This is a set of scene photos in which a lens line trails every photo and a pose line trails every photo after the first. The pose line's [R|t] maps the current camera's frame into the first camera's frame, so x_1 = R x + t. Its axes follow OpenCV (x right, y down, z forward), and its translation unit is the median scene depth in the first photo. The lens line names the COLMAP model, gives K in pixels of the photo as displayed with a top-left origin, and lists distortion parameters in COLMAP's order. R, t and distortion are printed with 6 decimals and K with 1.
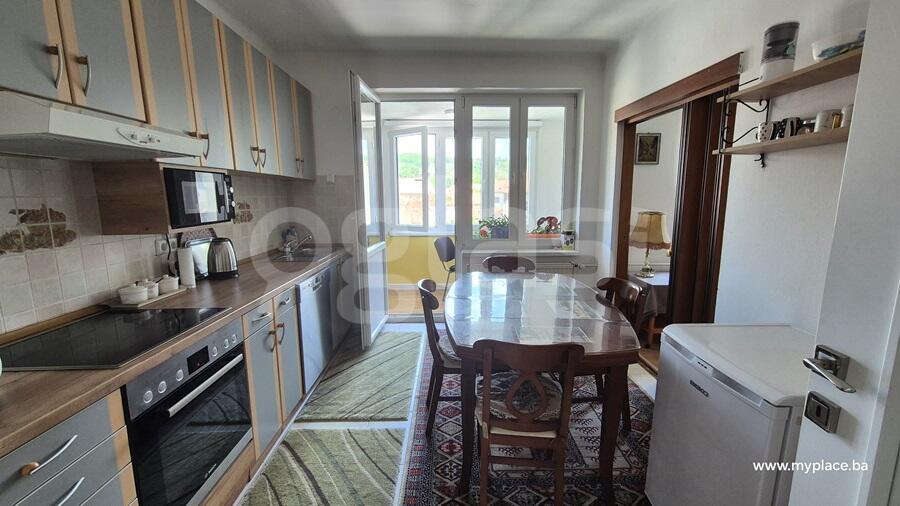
lens RADIAL K [[355.1, 0, 450.0], [0, 355.1, 253.0], [0, 0, 1]] dist [-0.001802, -0.000257]
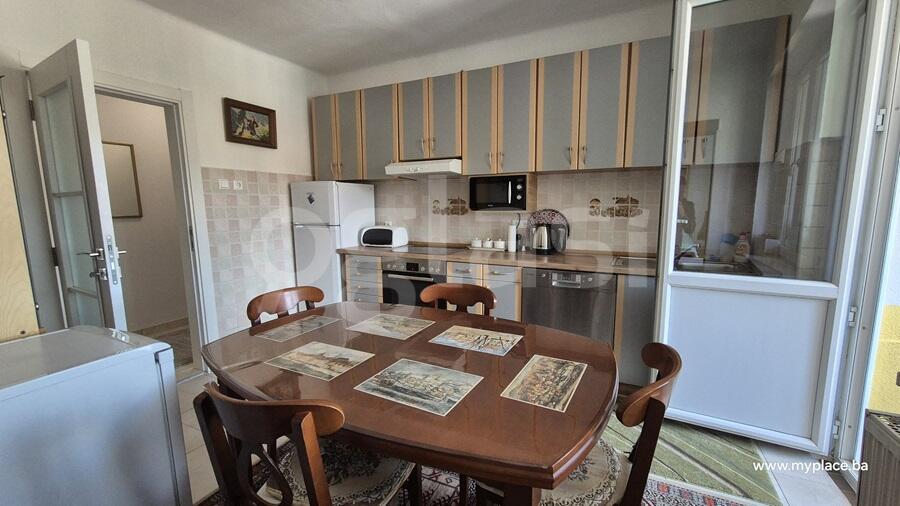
lens RADIAL K [[355.1, 0, 450.0], [0, 355.1, 253.0], [0, 0, 1]] dist [-0.001802, -0.000257]
pose [[-0.485359, 0.126096, -0.865174, 0.801325], [-0.125396, 0.969276, 0.211615, -0.201184], [0.865276, 0.211199, -0.454635, 1.541679]]
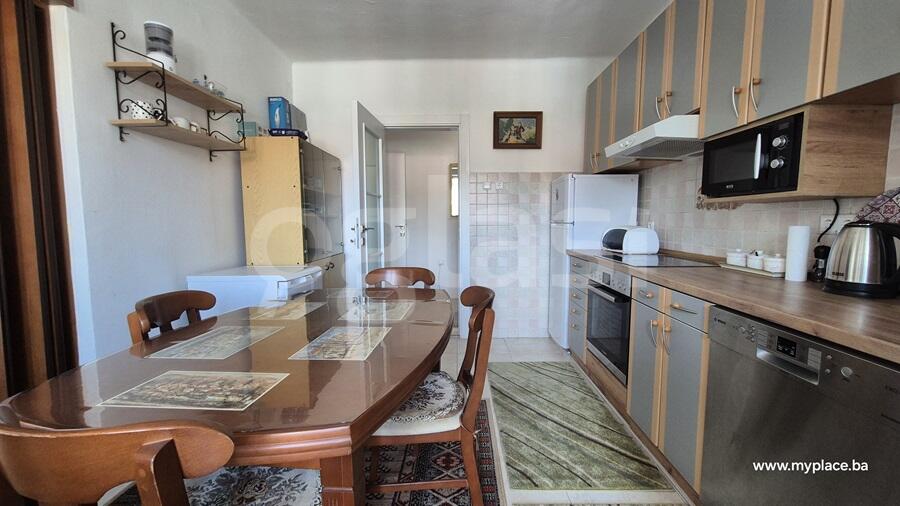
lens RADIAL K [[355.1, 0, 450.0], [0, 355.1, 253.0], [0, 0, 1]] dist [-0.001802, -0.000257]
pose [[-0.999401, 0.004574, 0.034313, -0.035951], [0.012995, 0.968309, 0.249416, -0.160450], [-0.032085, 0.249712, -0.967788, 1.812238]]
